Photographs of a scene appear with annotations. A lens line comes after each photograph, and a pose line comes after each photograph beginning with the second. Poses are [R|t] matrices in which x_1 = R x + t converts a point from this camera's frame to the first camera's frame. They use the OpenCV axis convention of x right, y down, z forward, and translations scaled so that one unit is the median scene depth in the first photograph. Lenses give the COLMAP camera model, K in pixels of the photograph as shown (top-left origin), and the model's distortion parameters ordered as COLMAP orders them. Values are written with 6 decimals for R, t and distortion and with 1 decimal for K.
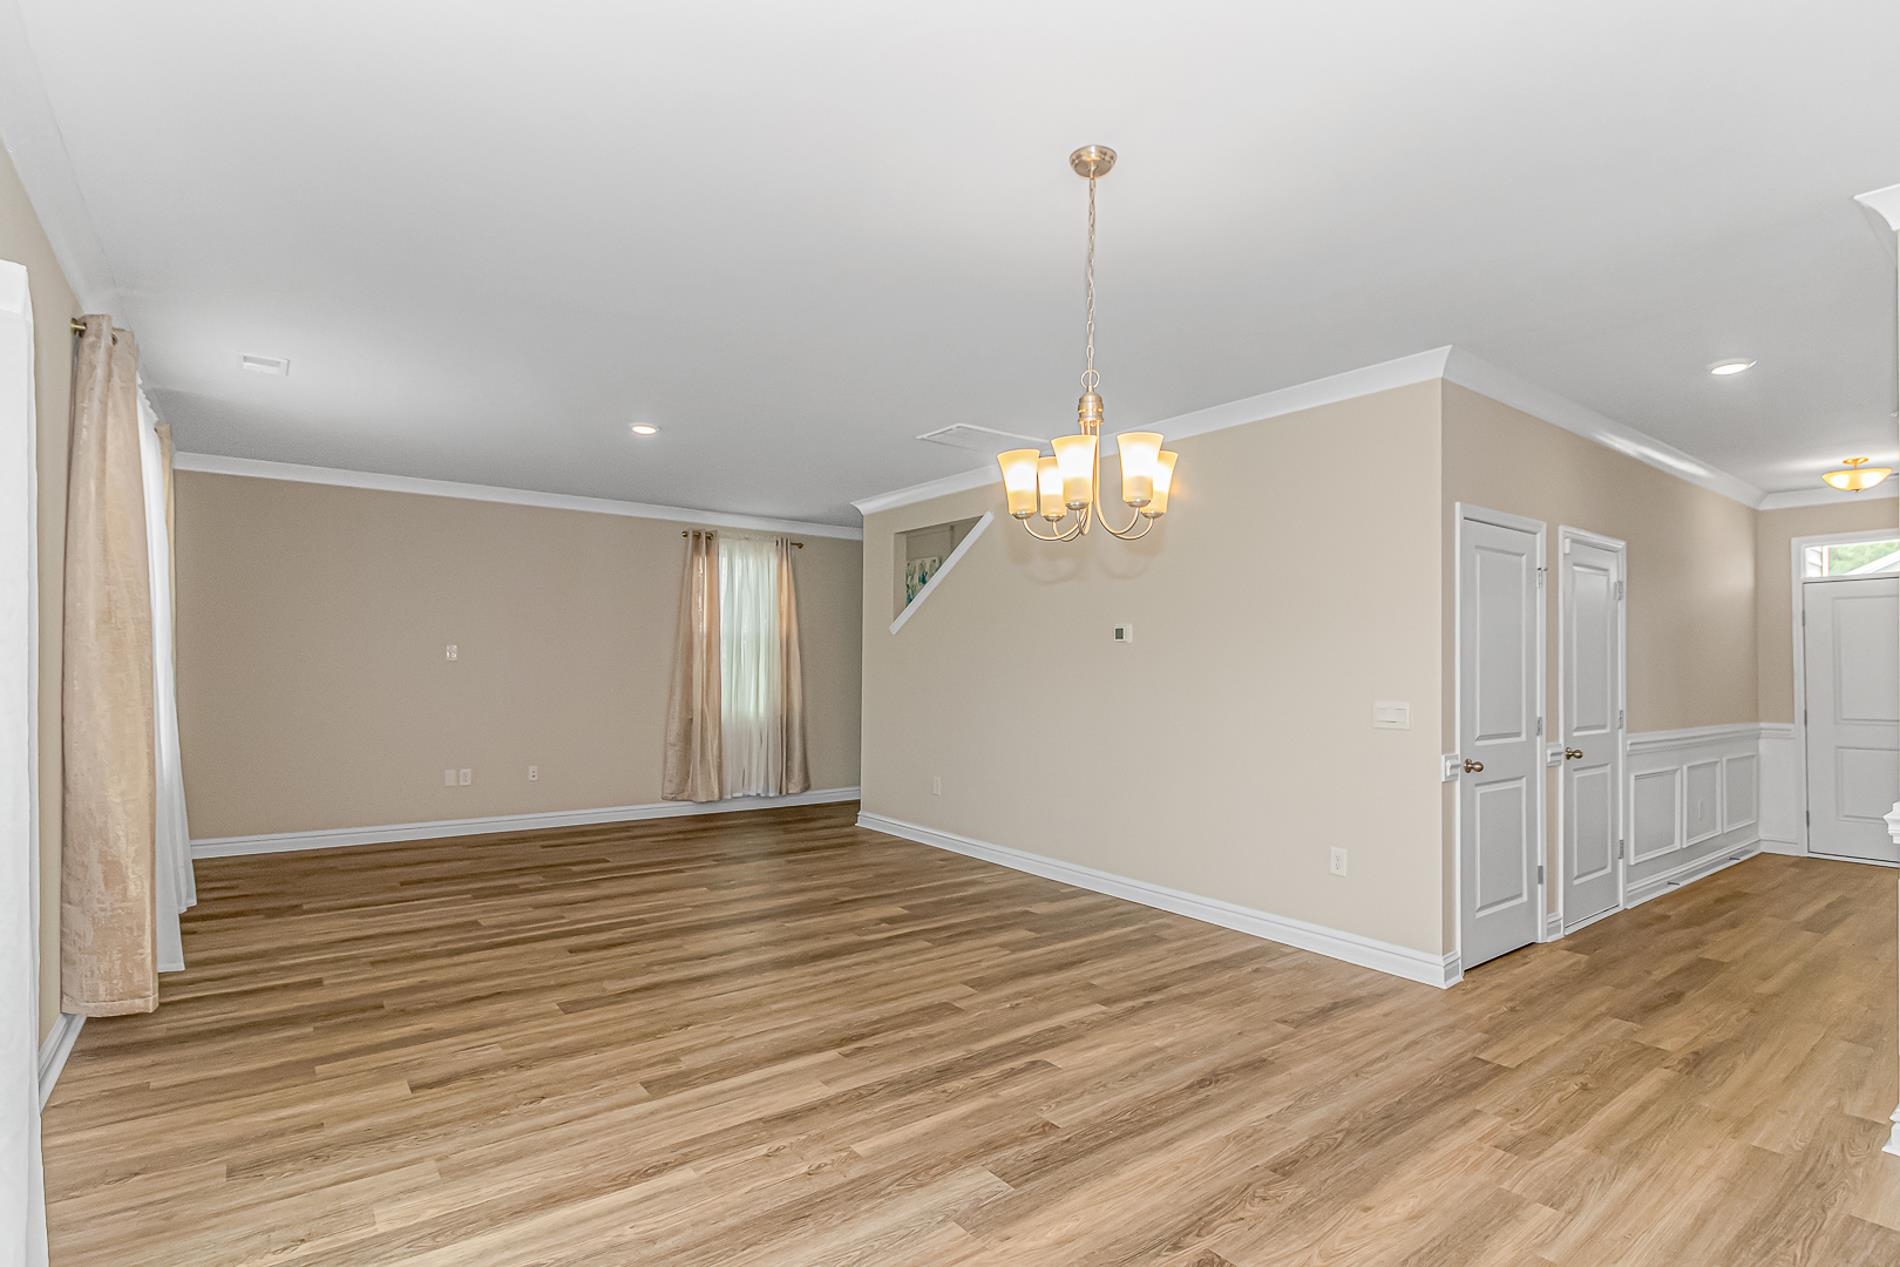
lens RADIAL K [[936.4, 0, 974.1], [0, 936.4, 646.0], [0, 0, 1]] dist [-0.002018, -0.004814]
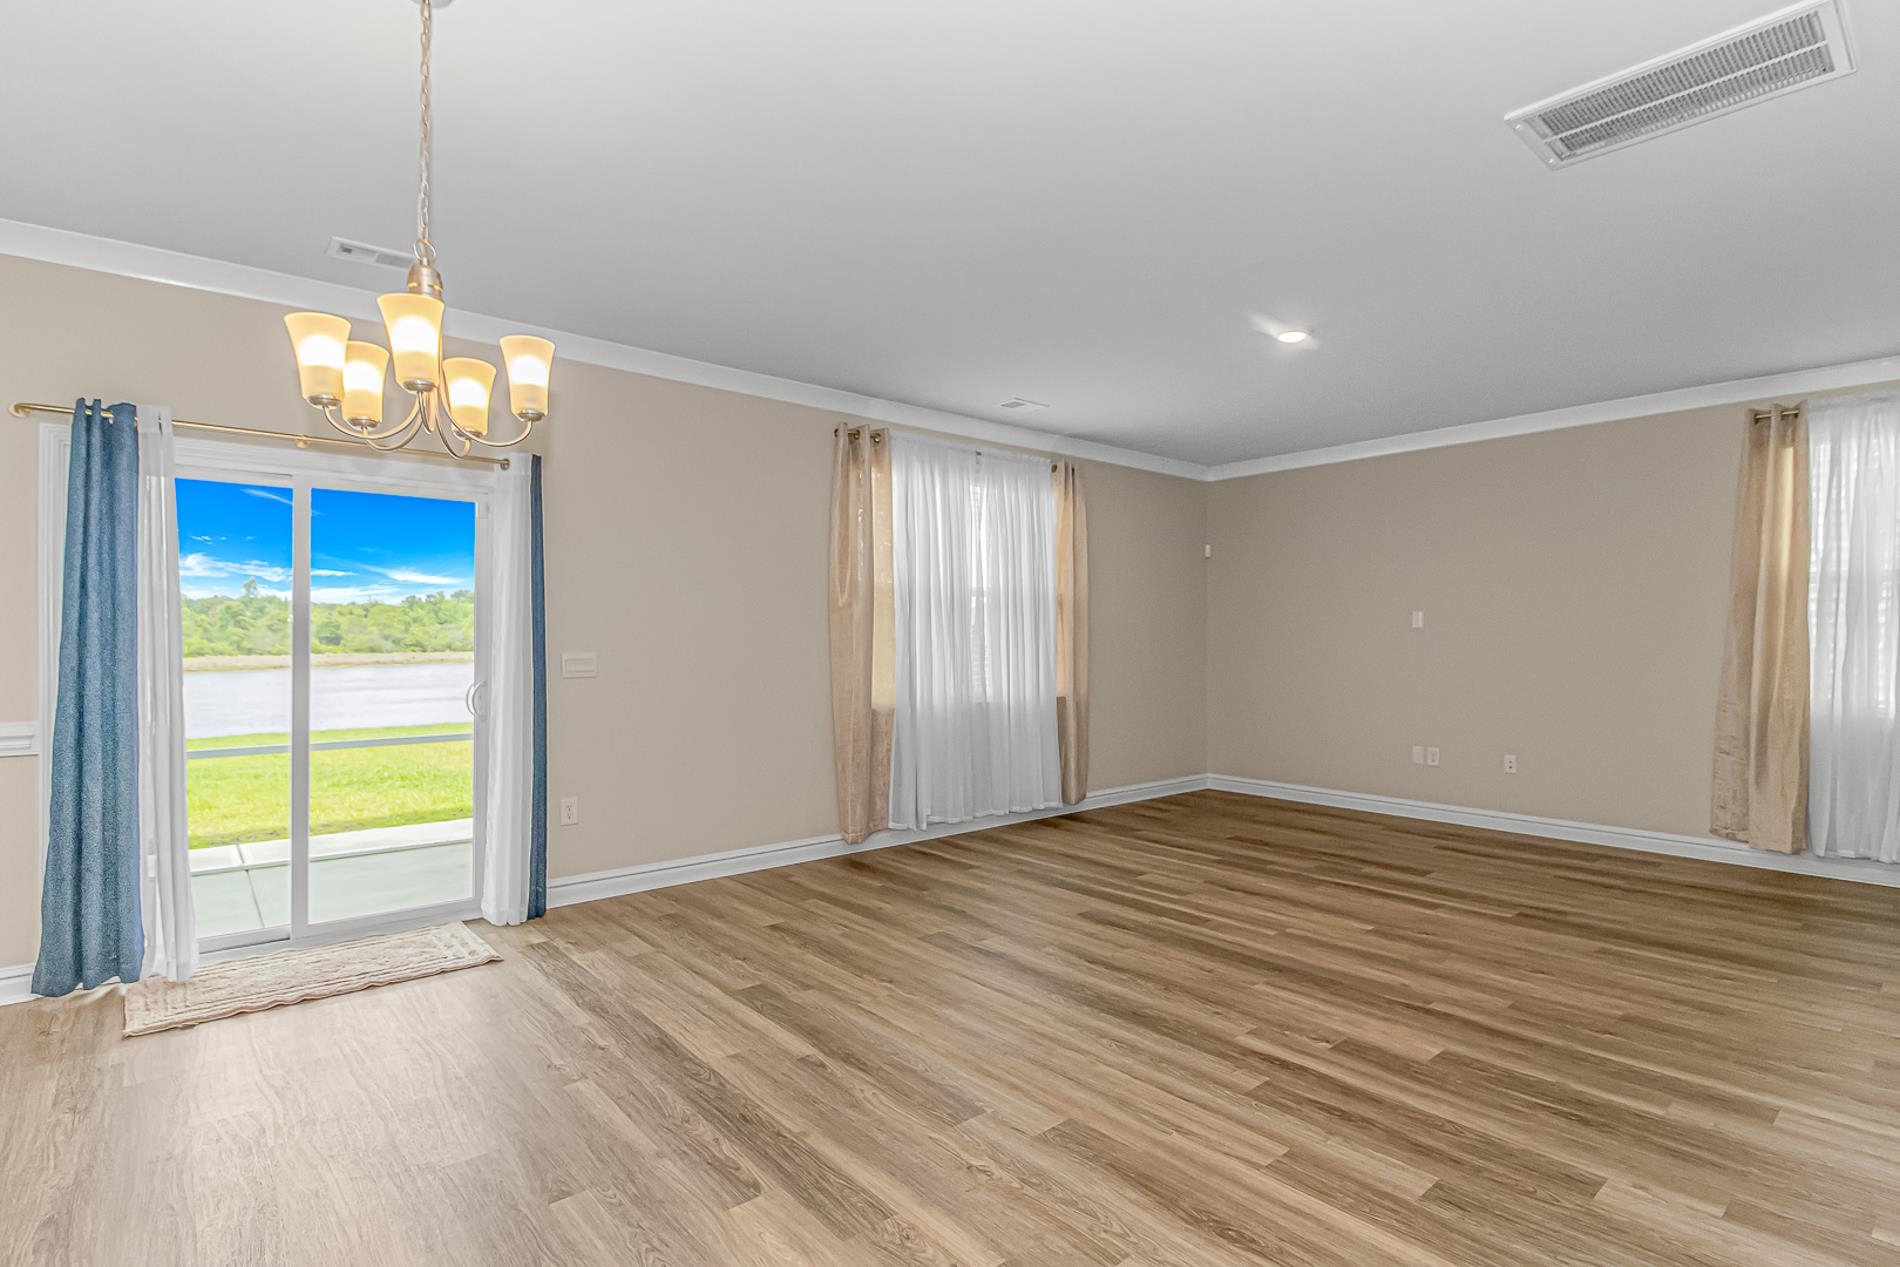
lens RADIAL K [[936.4, 0, 955.6], [0, 936.4, 640.8], [0, 0, 1]] dist [-0.002018, -0.004814]
pose [[0.043335, -0.006418, -0.999040, 0.532909], [0.019780, 0.999789, -0.005565, 0.039114], [0.998865, -0.019520, 0.043452, 0.797025]]
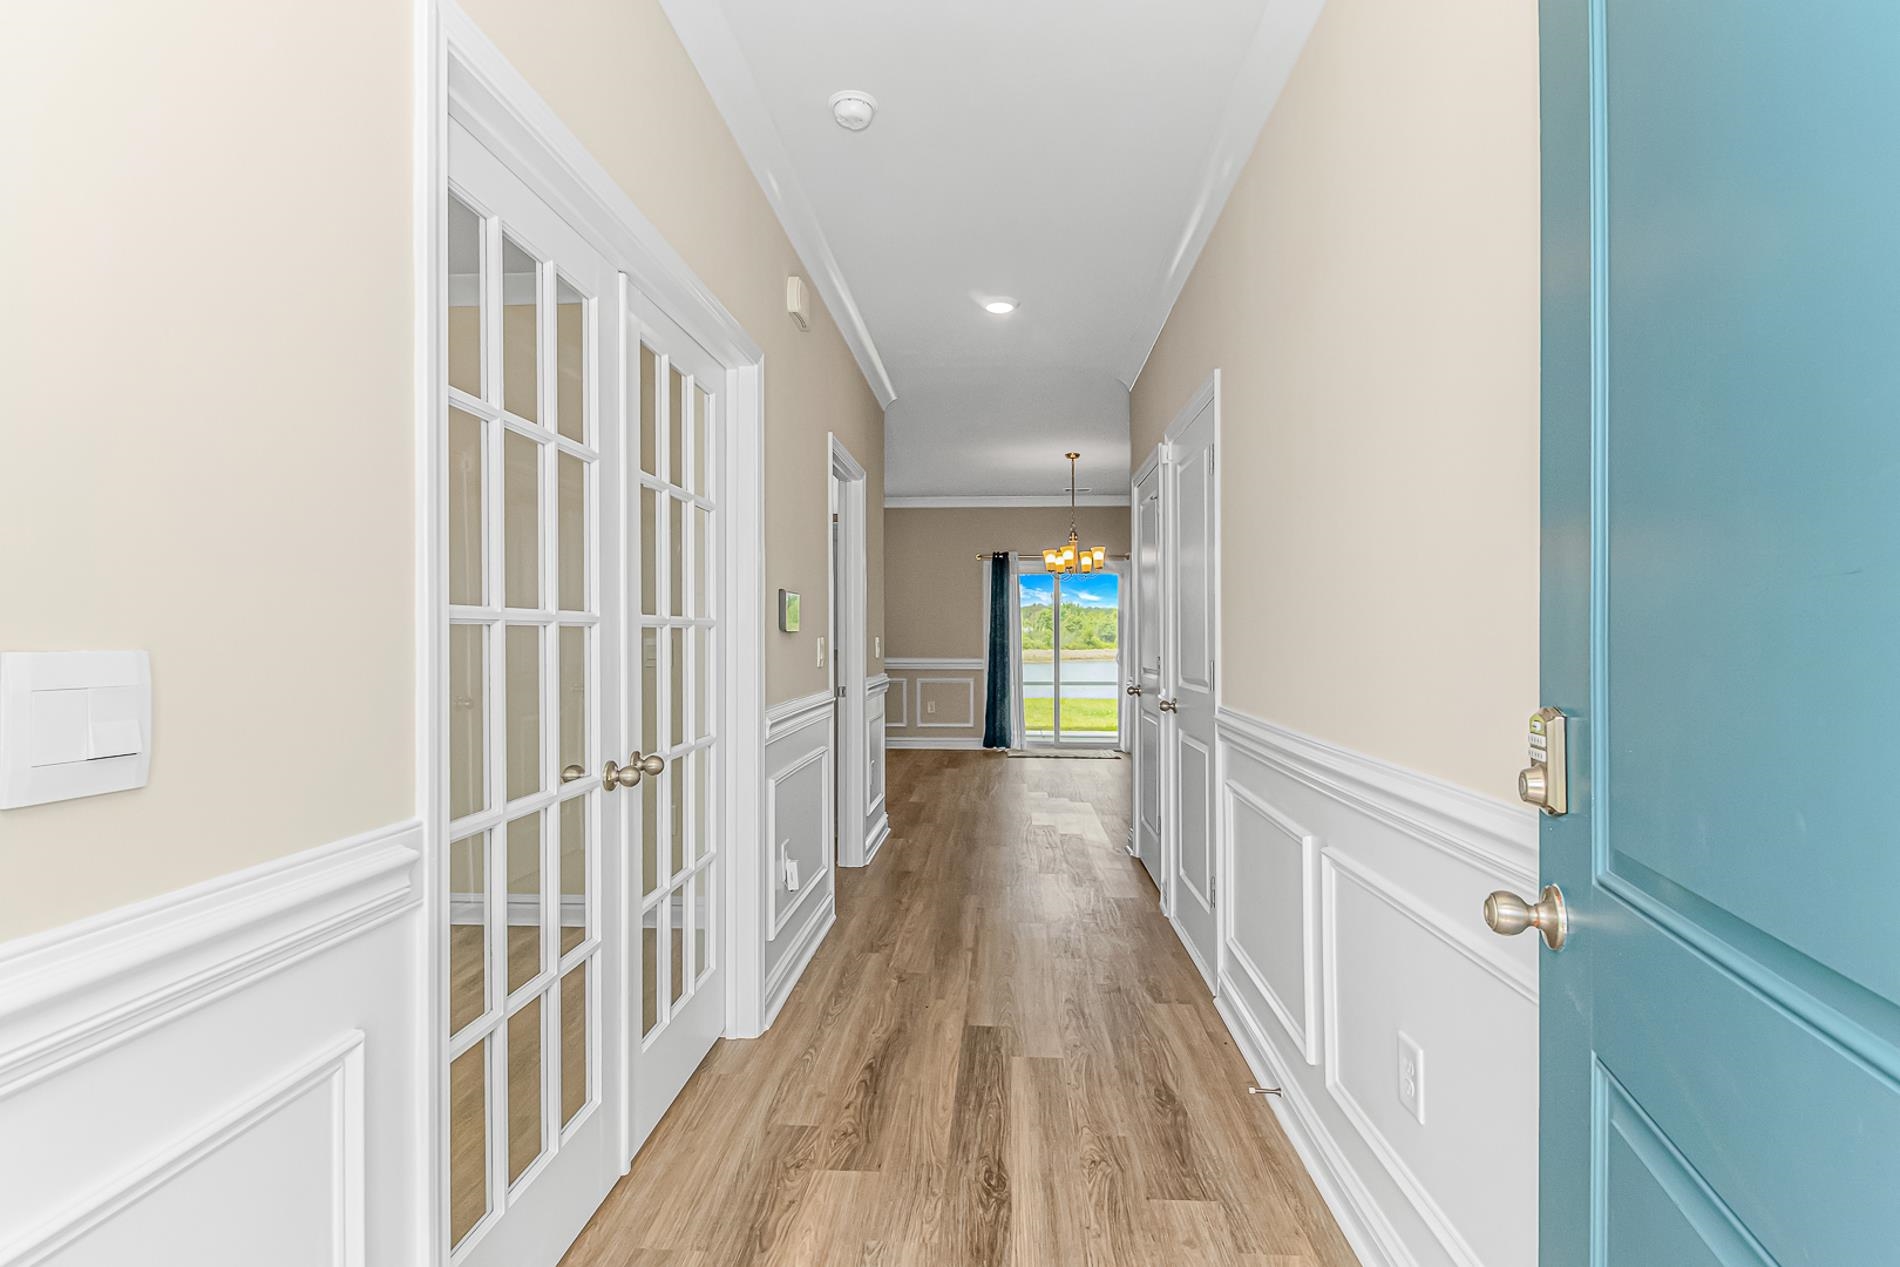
lens RADIAL K [[936.4, 0, 953.9], [0, 936.4, 635.9], [0, 0, 1]] dist [-0.002018, -0.004814]
pose [[-0.654036, -0.008104, -0.756420, 1.502302], [0.012096, 0.999703, -0.021169, 0.074123], [0.756367, -0.022995, -0.653744, 1.509548]]
